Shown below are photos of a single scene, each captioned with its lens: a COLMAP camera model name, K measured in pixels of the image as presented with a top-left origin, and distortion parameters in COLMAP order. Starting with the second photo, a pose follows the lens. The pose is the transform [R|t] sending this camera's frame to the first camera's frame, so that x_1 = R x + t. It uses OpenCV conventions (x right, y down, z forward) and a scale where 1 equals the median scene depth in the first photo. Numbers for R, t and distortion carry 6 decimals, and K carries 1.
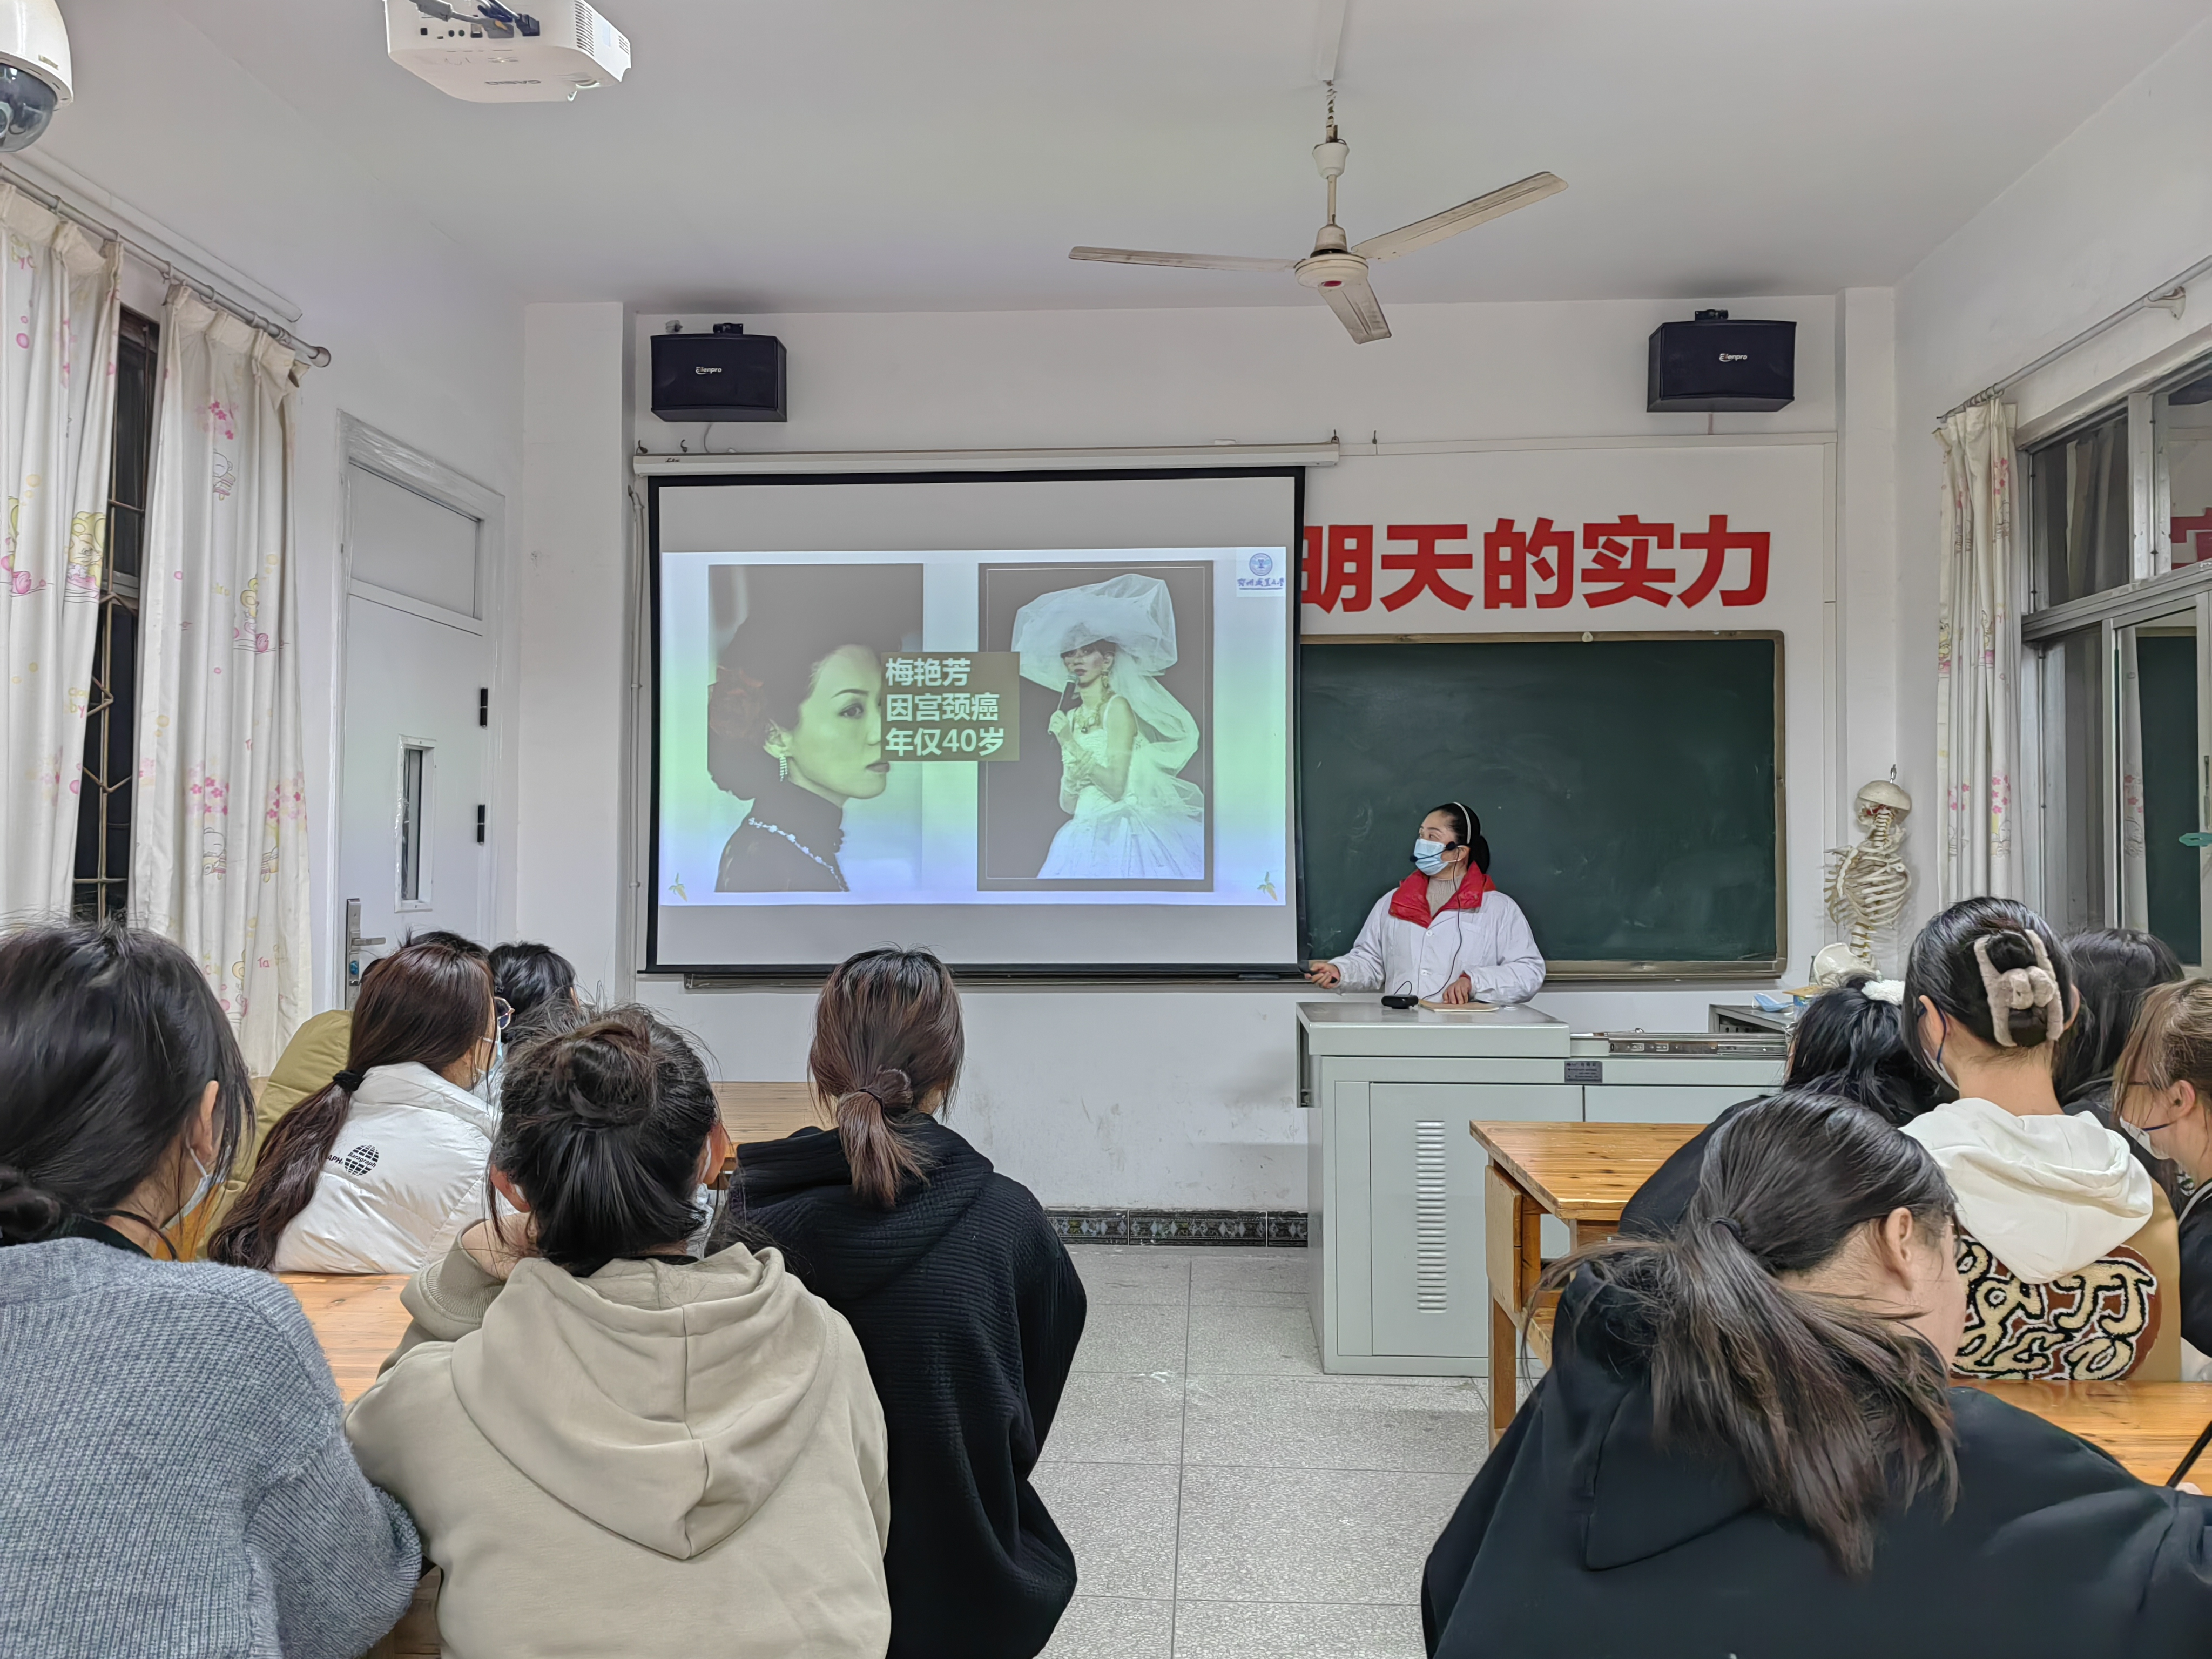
lens RADIAL K [[1779.7, 0, 1106.0], [0, 1779.7, 829.5], [0, 0, 1]] dist [0.081513, -0.095748]
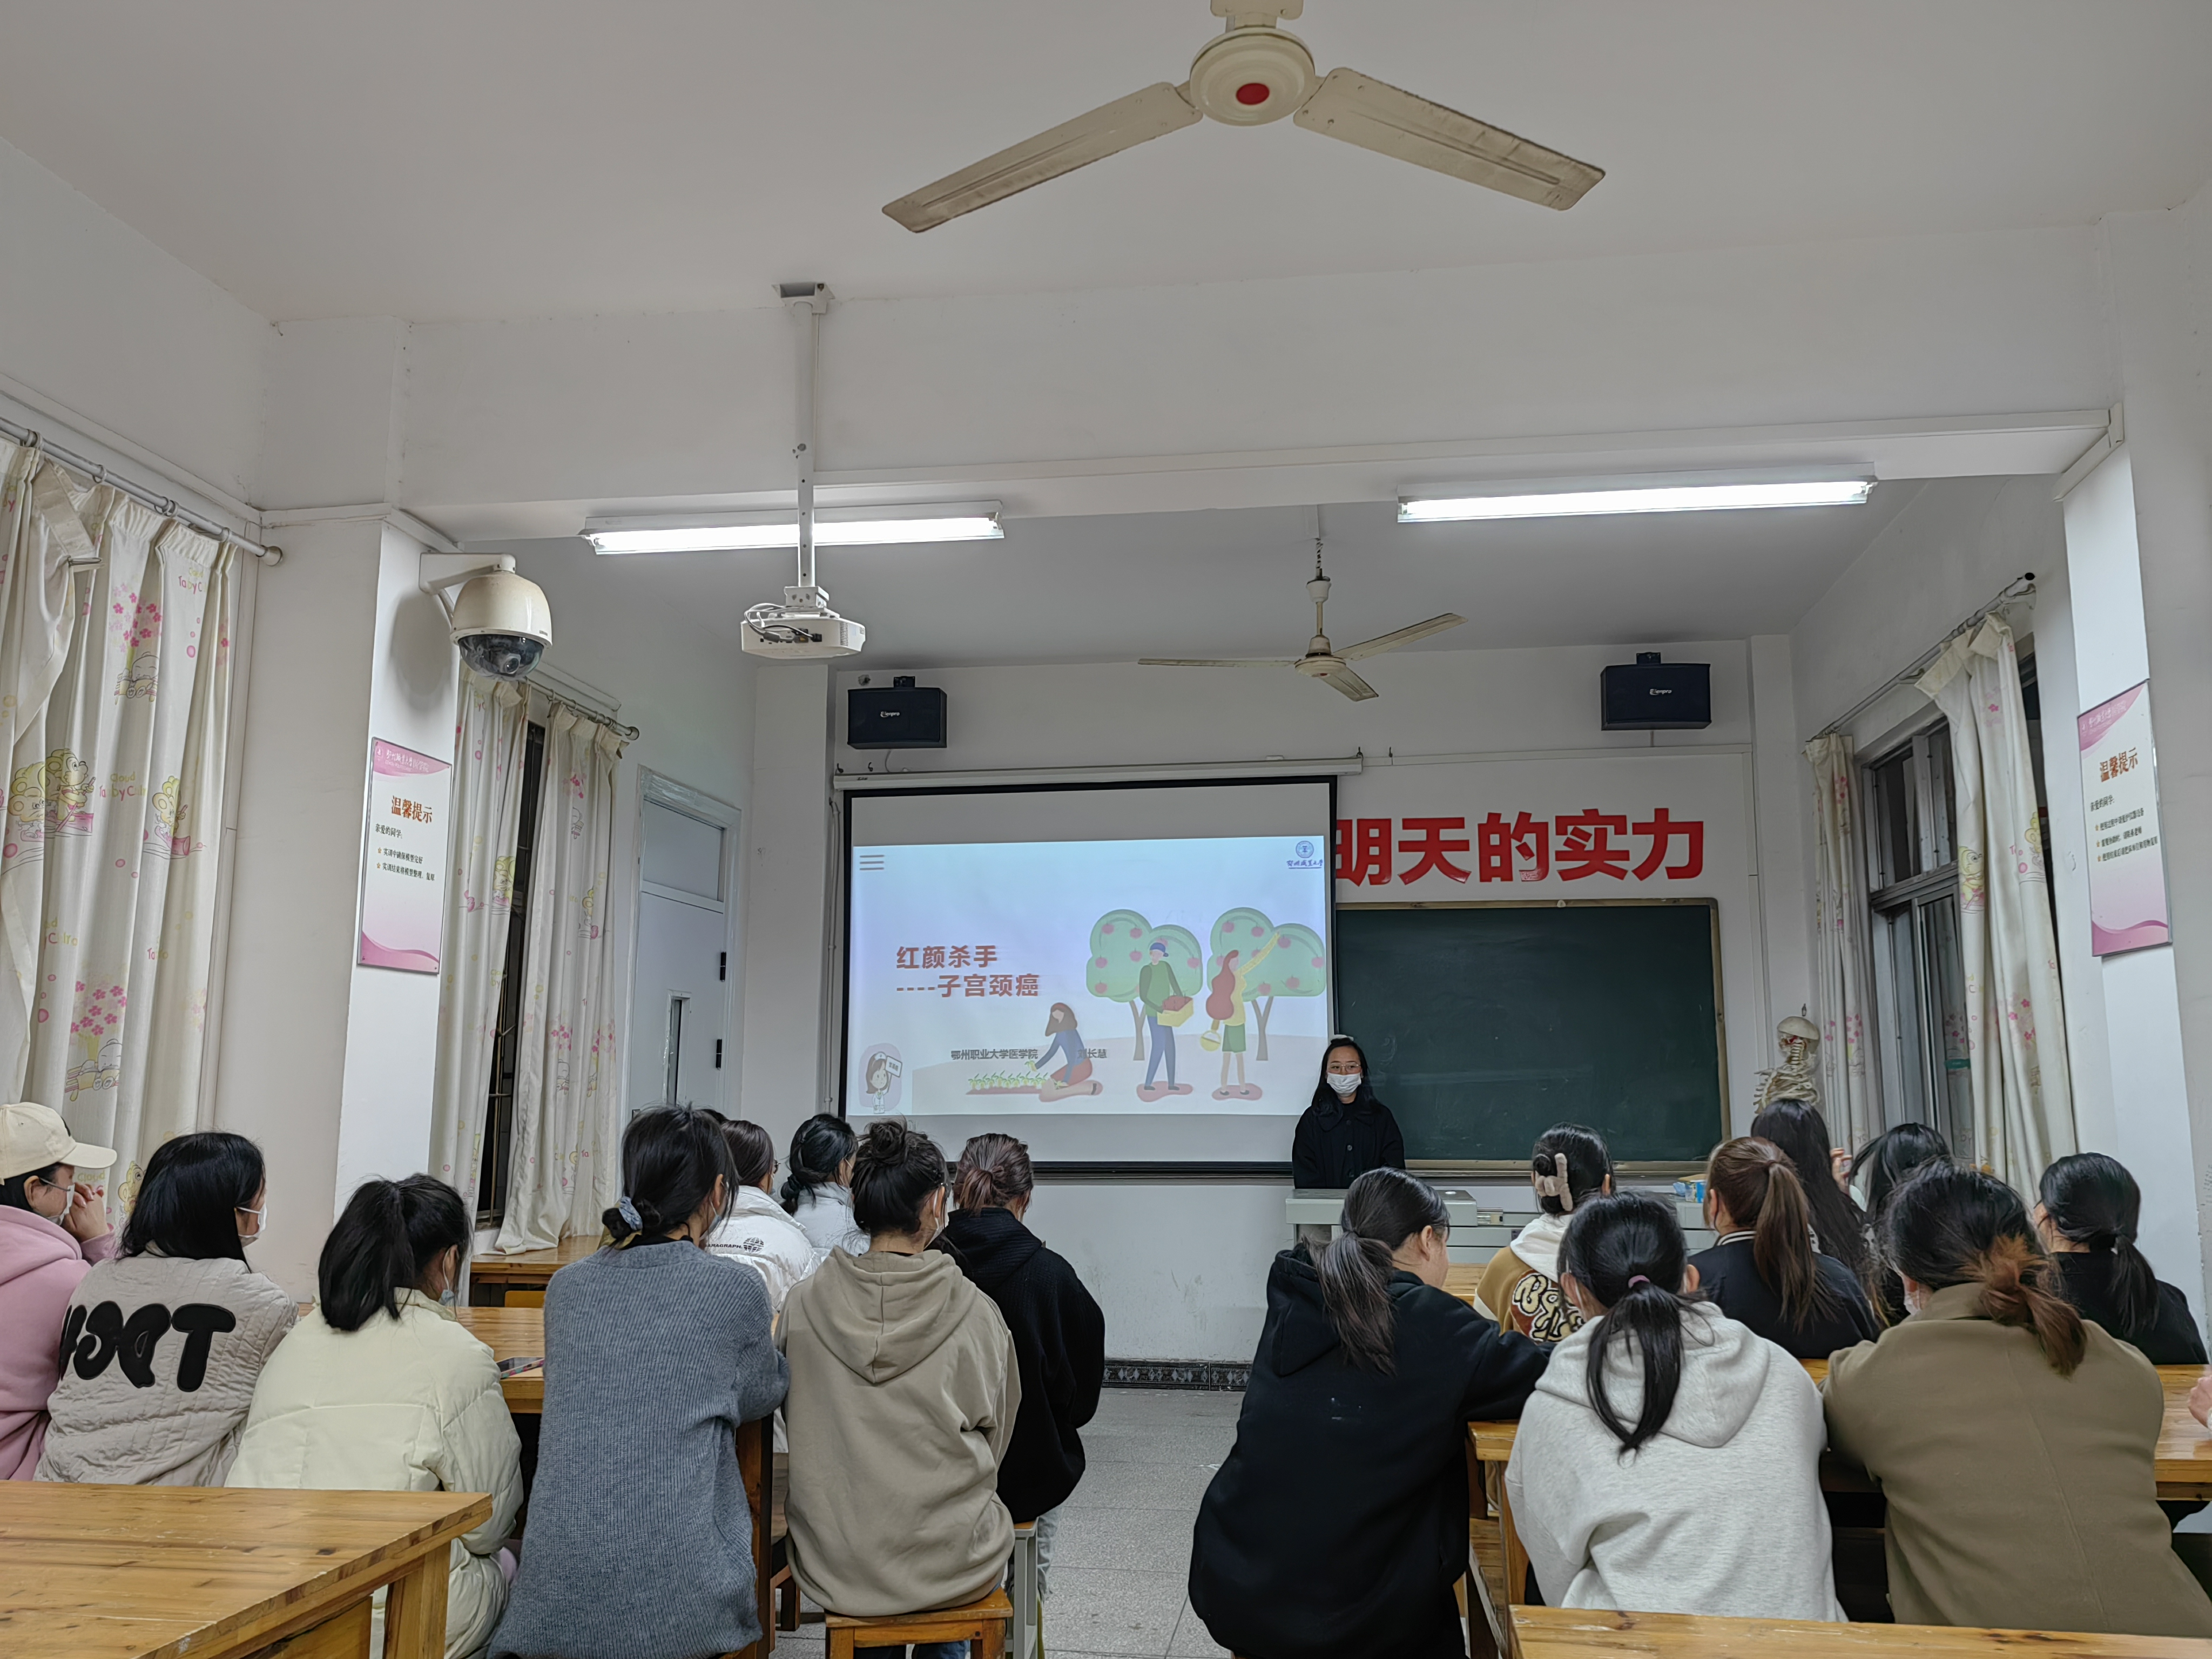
lens RADIAL K [[1779.7, 0, 1106.0], [0, 1779.7, 829.5], [0, 0, 1]] dist [0.081513, -0.095748]
pose [[0.996326, -0.014089, -0.084479, 0.052526], [0.003590, 0.992380, -0.123166, -0.003433], [0.085570, 0.122410, 0.988784, -0.300596]]
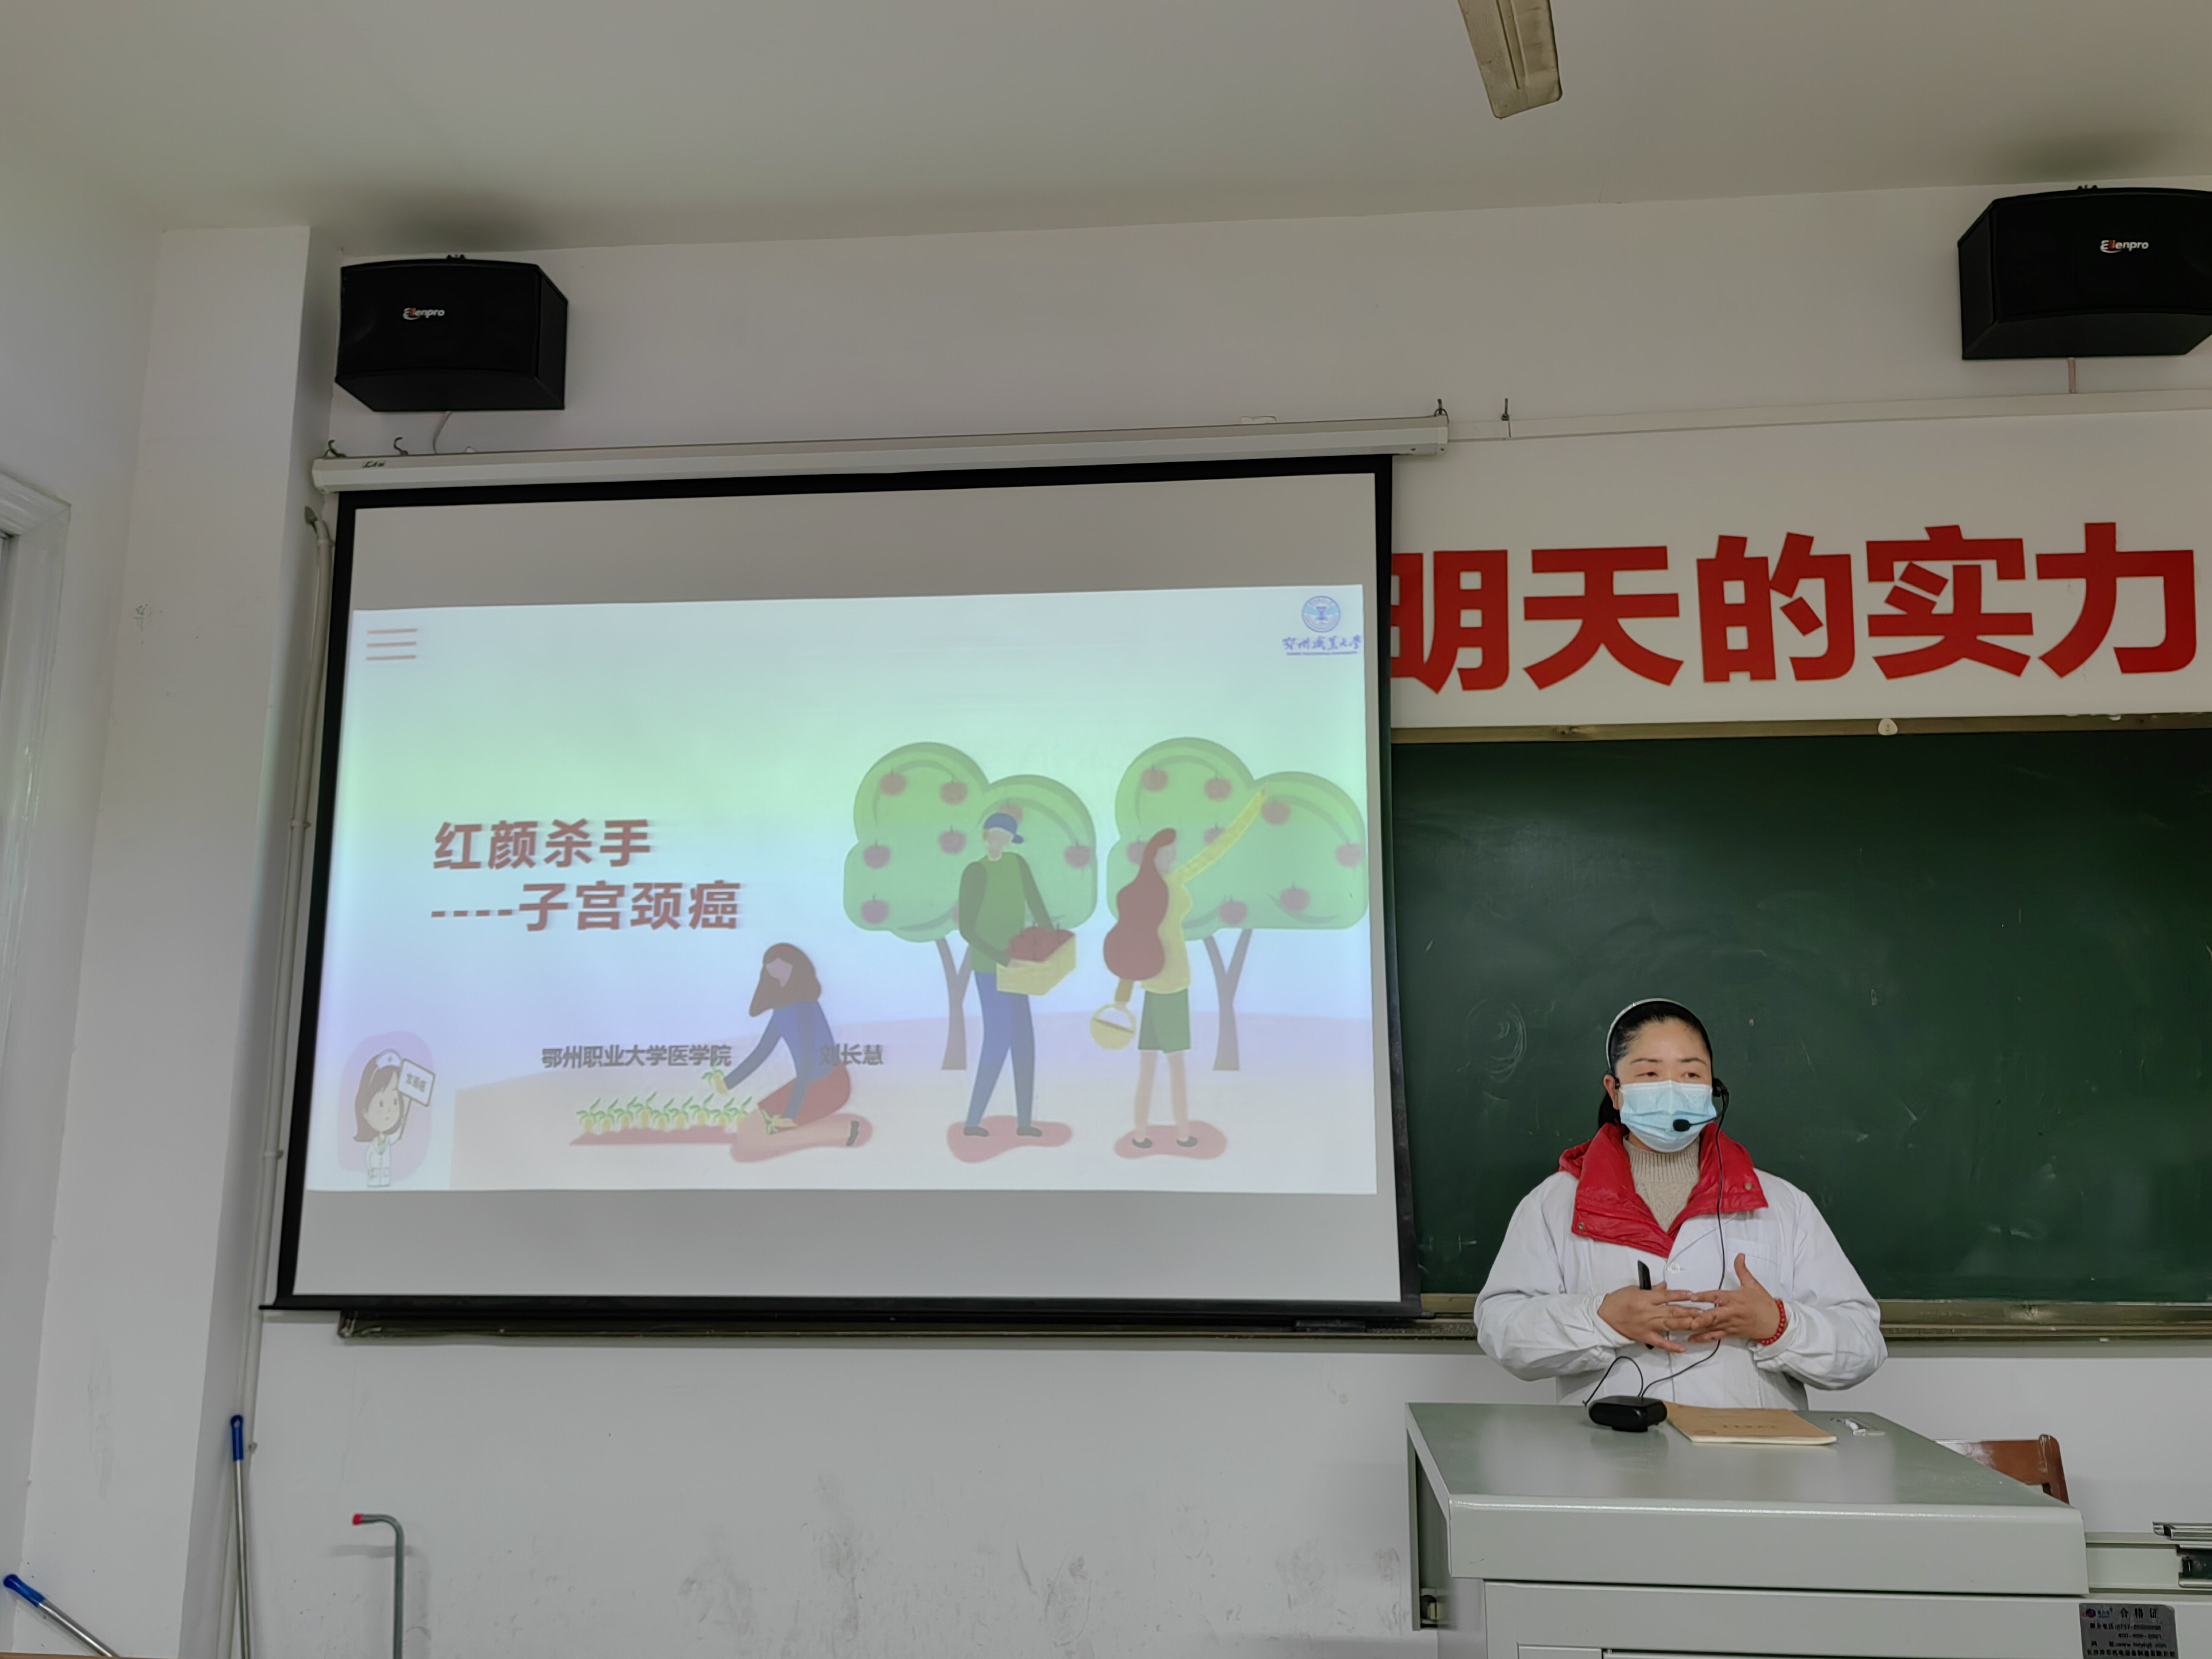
lens RADIAL K [[1761.6, 0, 1106.0], [0, 1761.6, 829.5], [0, 0, 1]] dist [0.035523, -0.008480]
pose [[0.999139, -0.004912, -0.041199, 0.038529], [-0.001114, 0.989430, -0.145004, 0.009357], [0.041476, 0.144925, 0.988573, 0.422647]]
